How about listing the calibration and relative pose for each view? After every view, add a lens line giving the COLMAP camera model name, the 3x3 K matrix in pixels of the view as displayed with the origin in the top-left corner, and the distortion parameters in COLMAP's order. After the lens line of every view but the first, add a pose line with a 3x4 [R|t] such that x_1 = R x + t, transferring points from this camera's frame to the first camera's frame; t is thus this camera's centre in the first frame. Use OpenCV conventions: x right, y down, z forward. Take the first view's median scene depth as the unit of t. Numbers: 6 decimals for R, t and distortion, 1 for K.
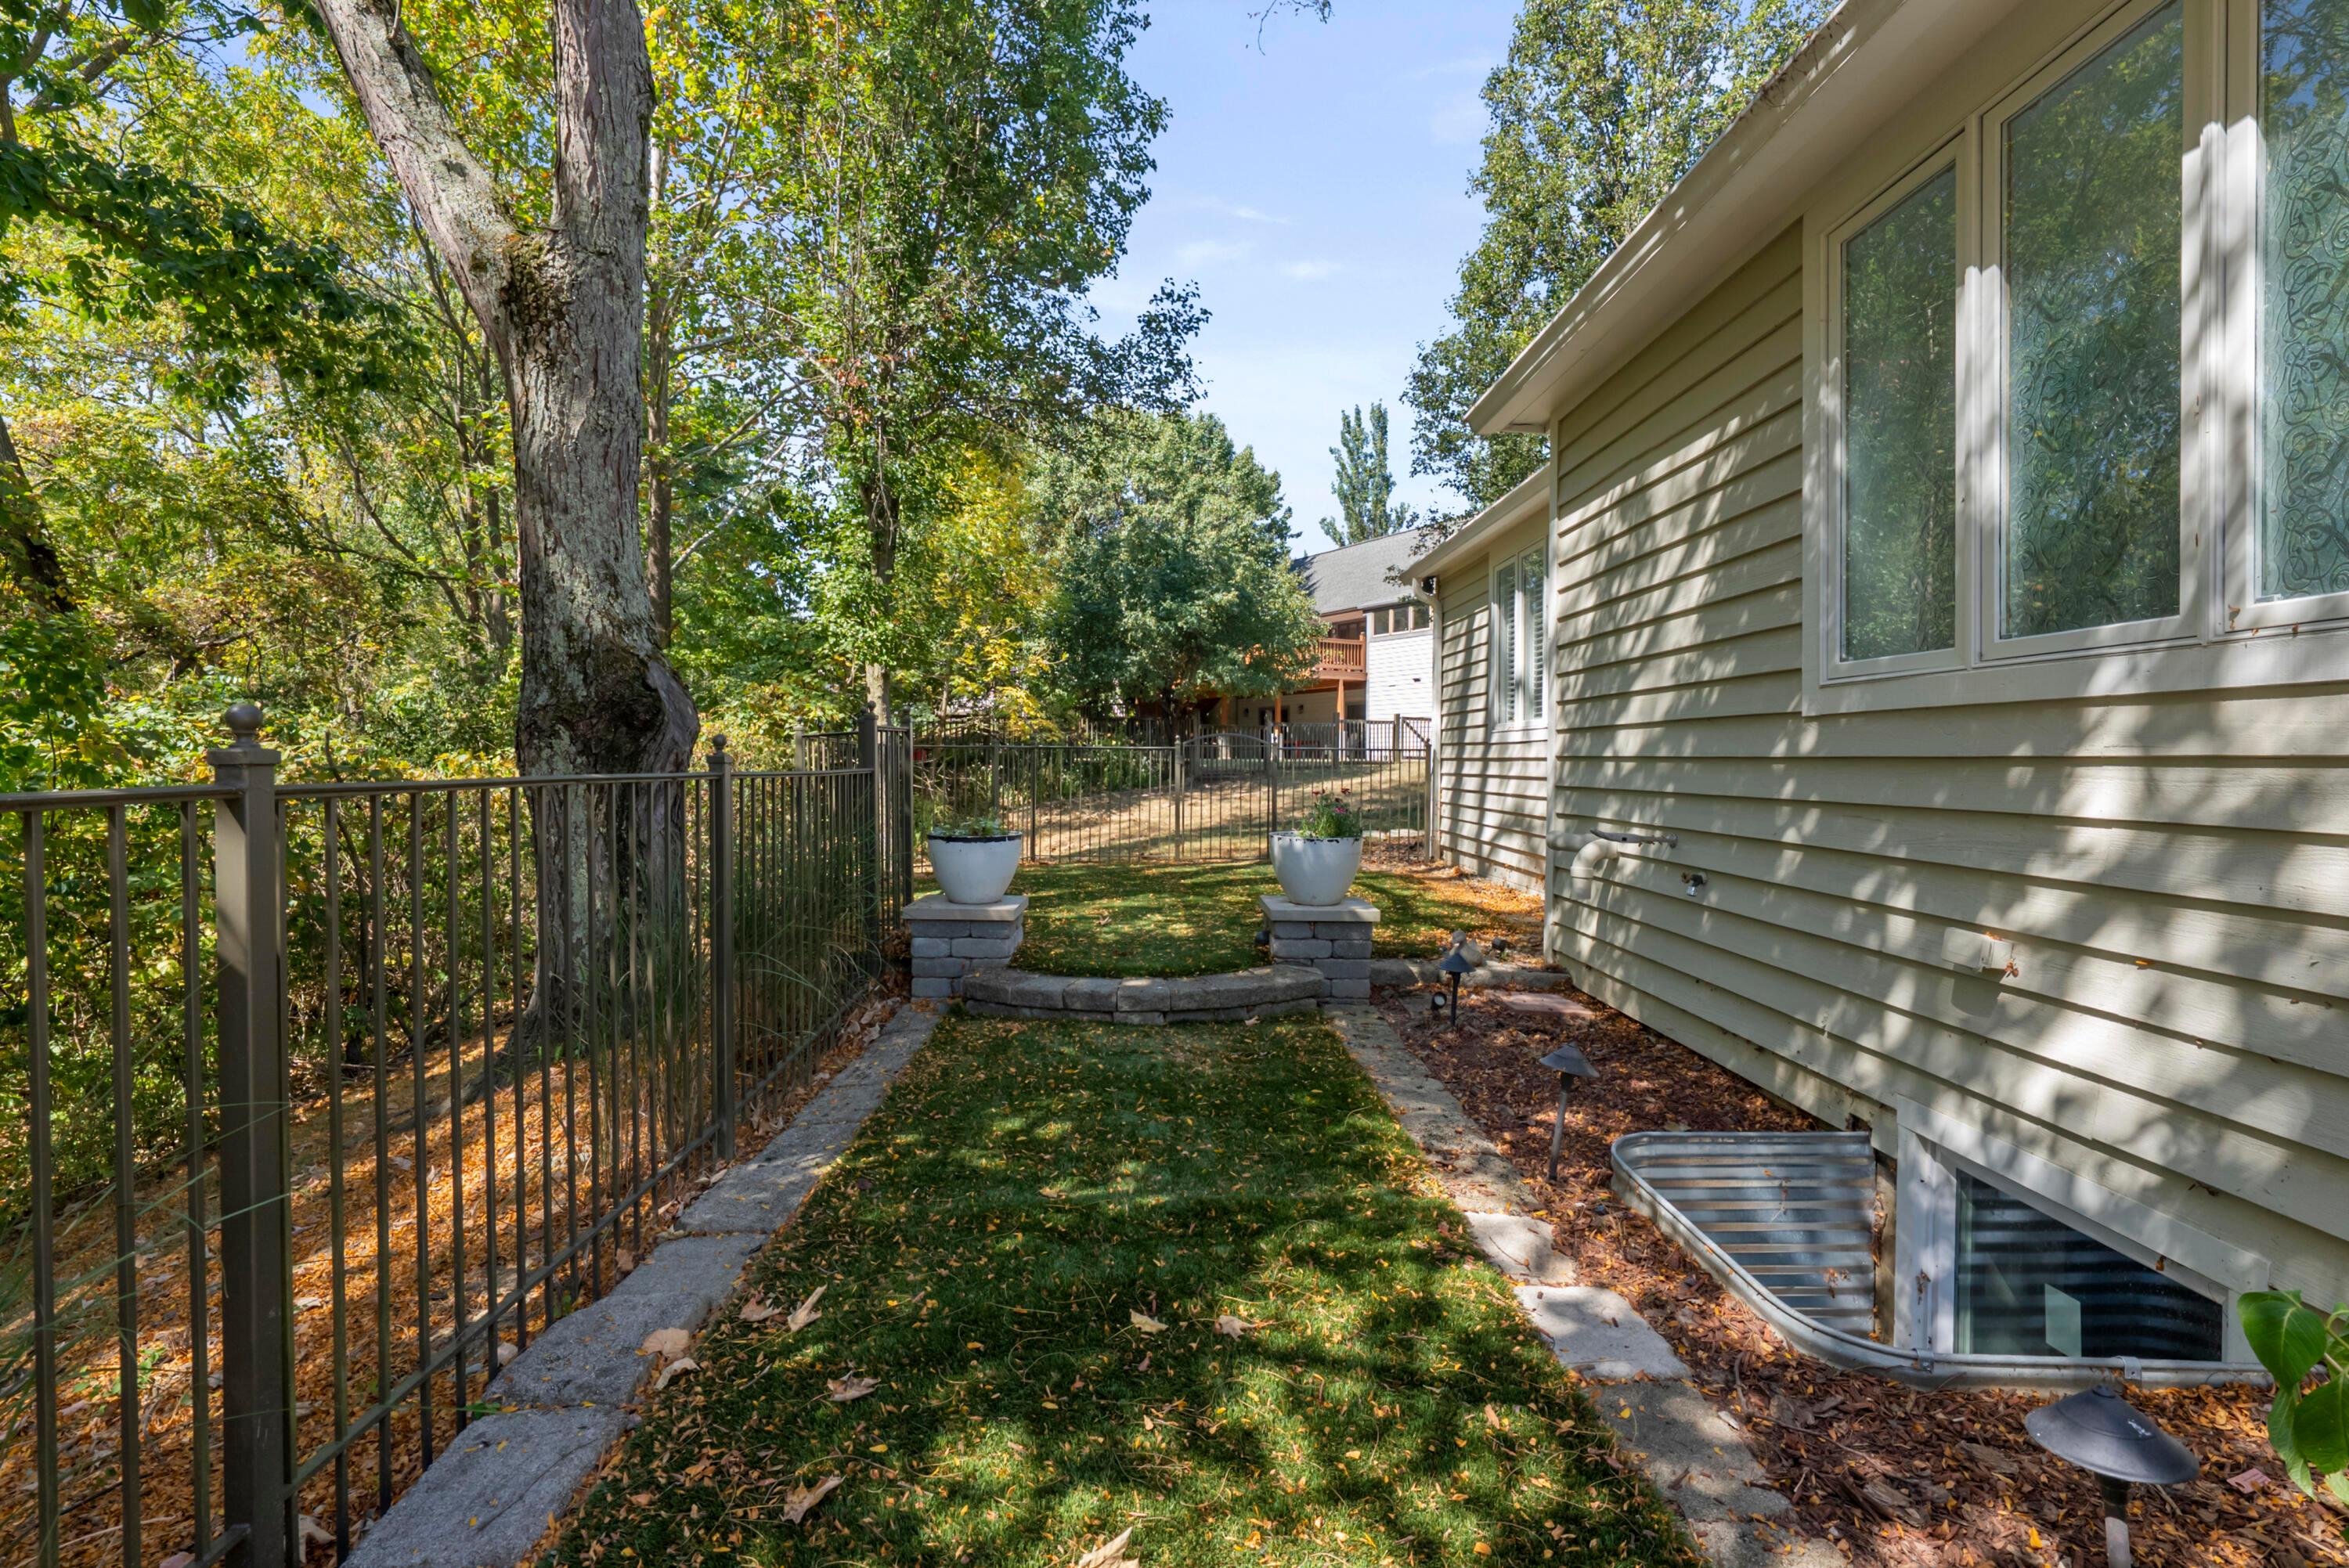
lens RADIAL K [[1033.8, 0, 1179.7], [0, 1033.8, 771.7], [0, 0, 1]] dist [-0.000617, 0.000133]
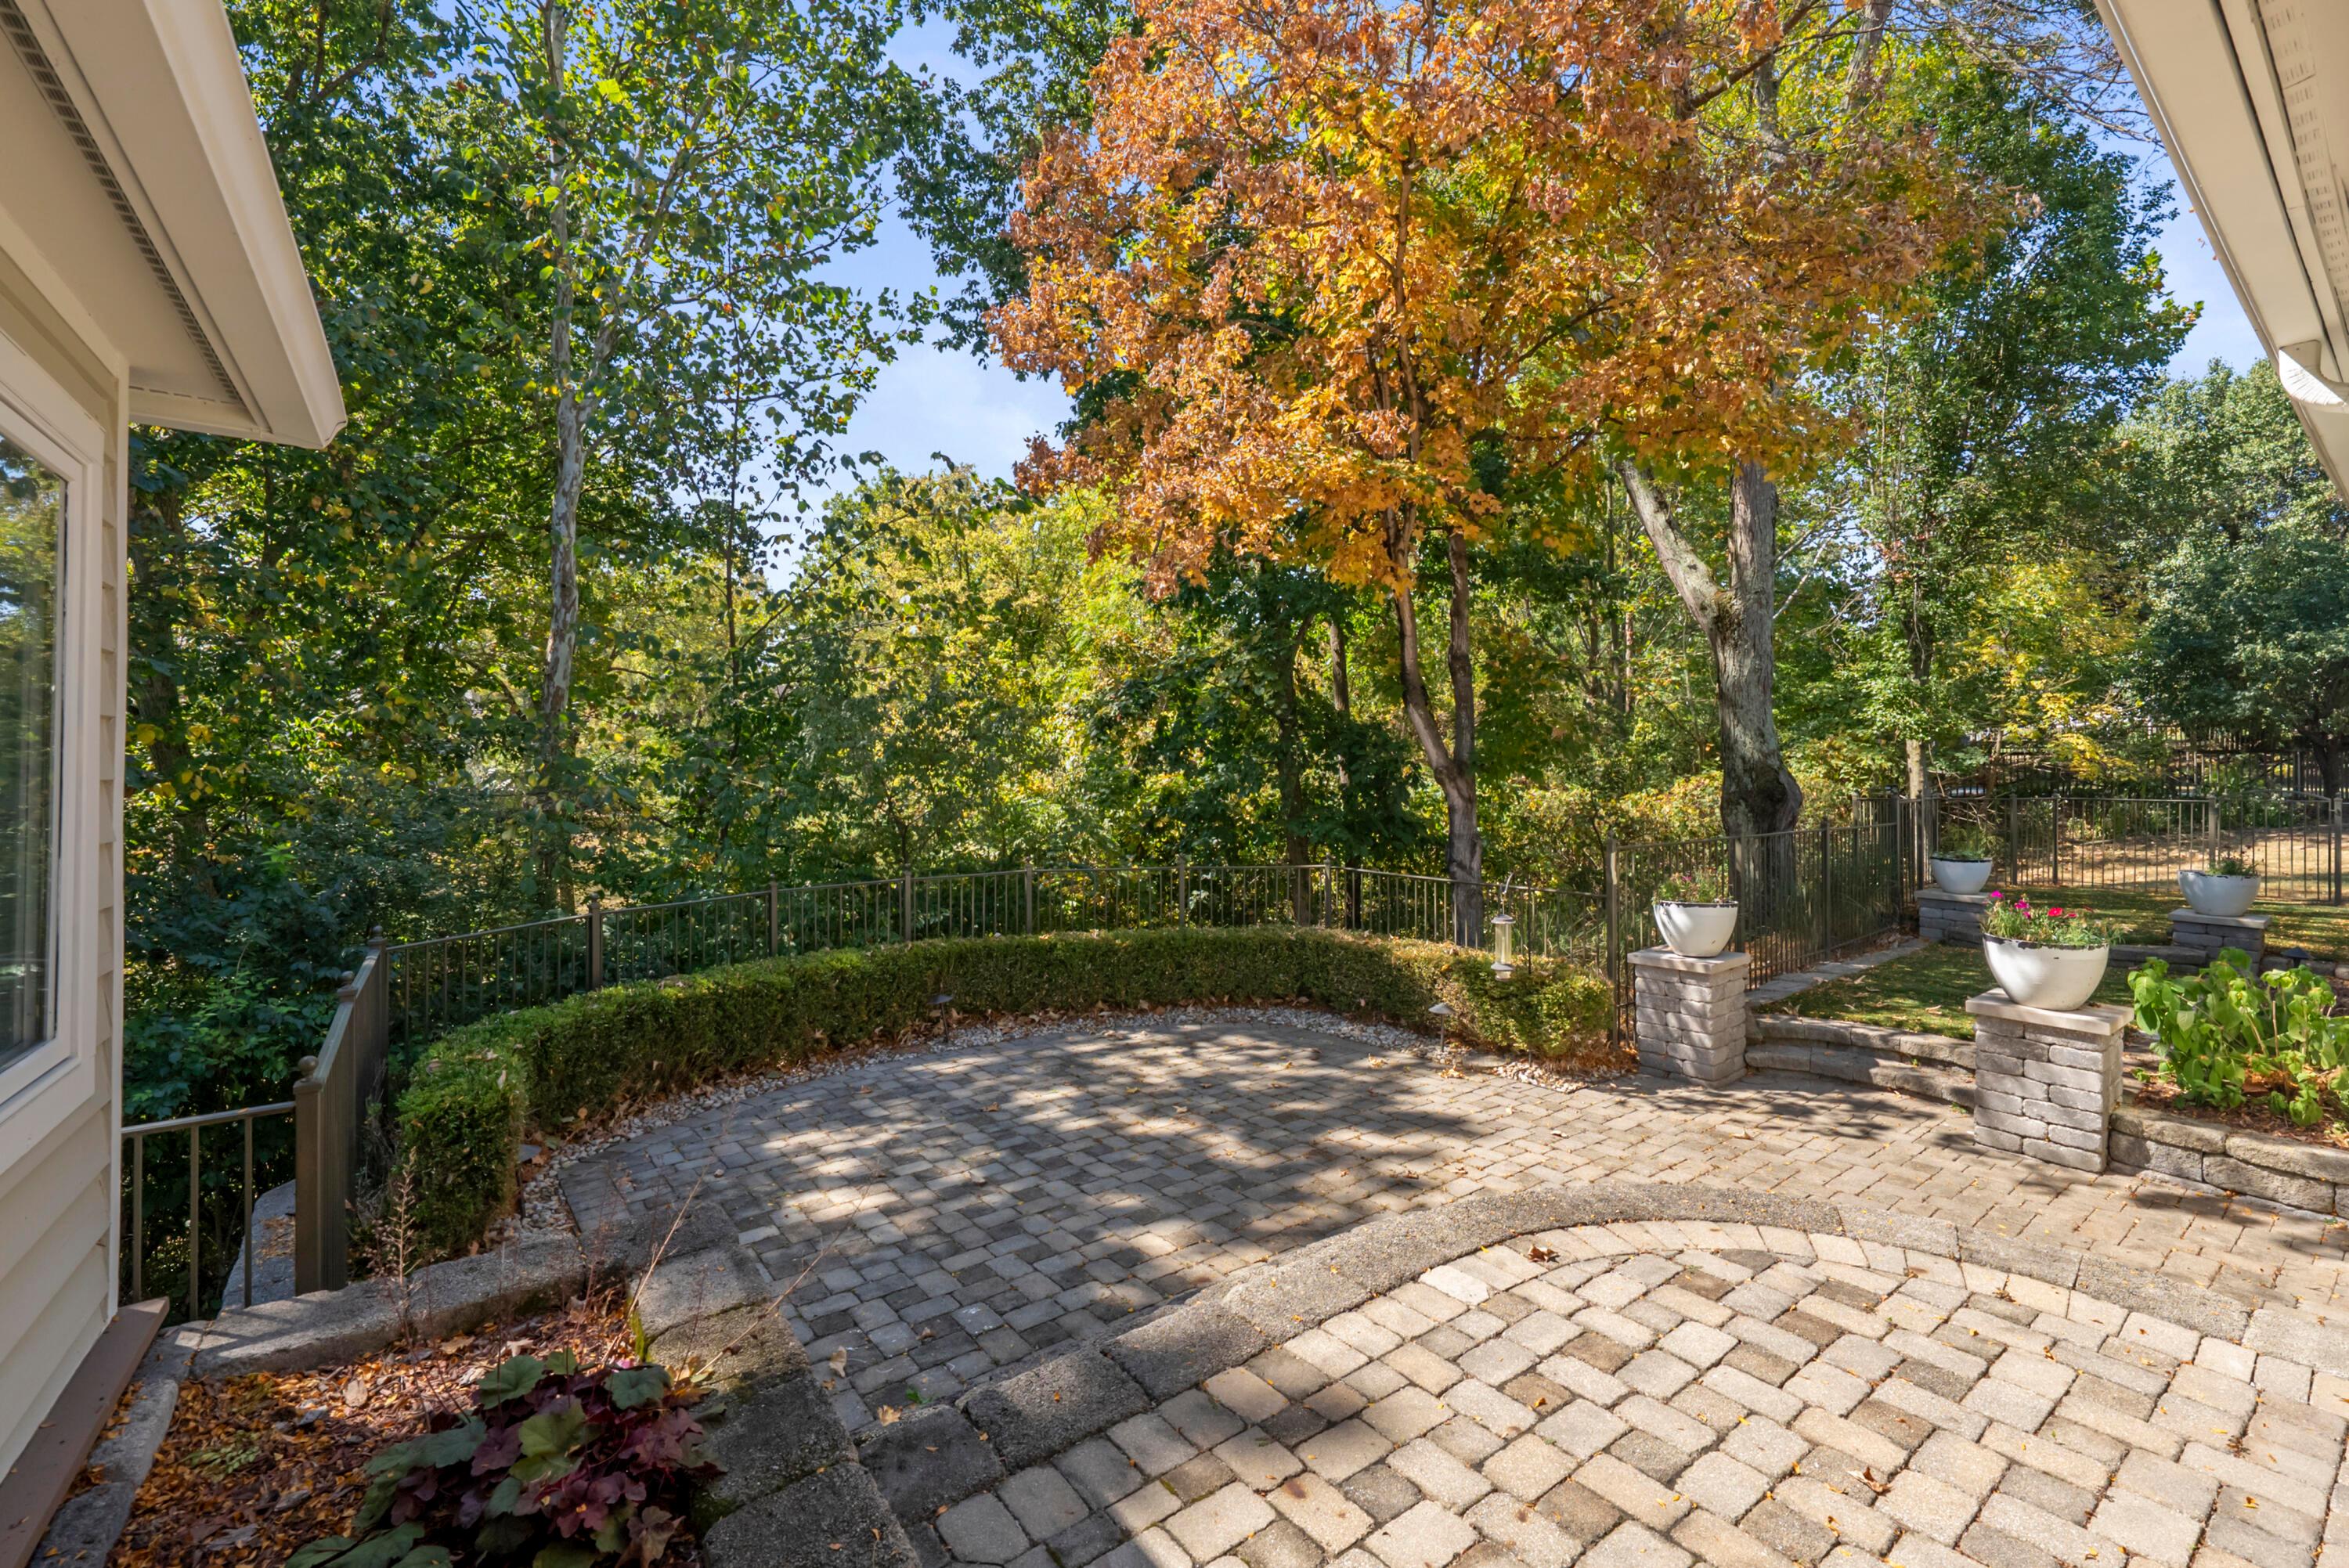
lens RADIAL K [[970.4, 0, 1176.5], [0, 970.4, 769.7], [0, 0, 1]] dist [-0.001369, -0.000512]
pose [[0.573956, -0.002614, -0.818882, 0.157385], [-0.009832, 0.999901, -0.010083, -0.025183], [0.818827, 0.013839, 0.573873, -0.435894]]
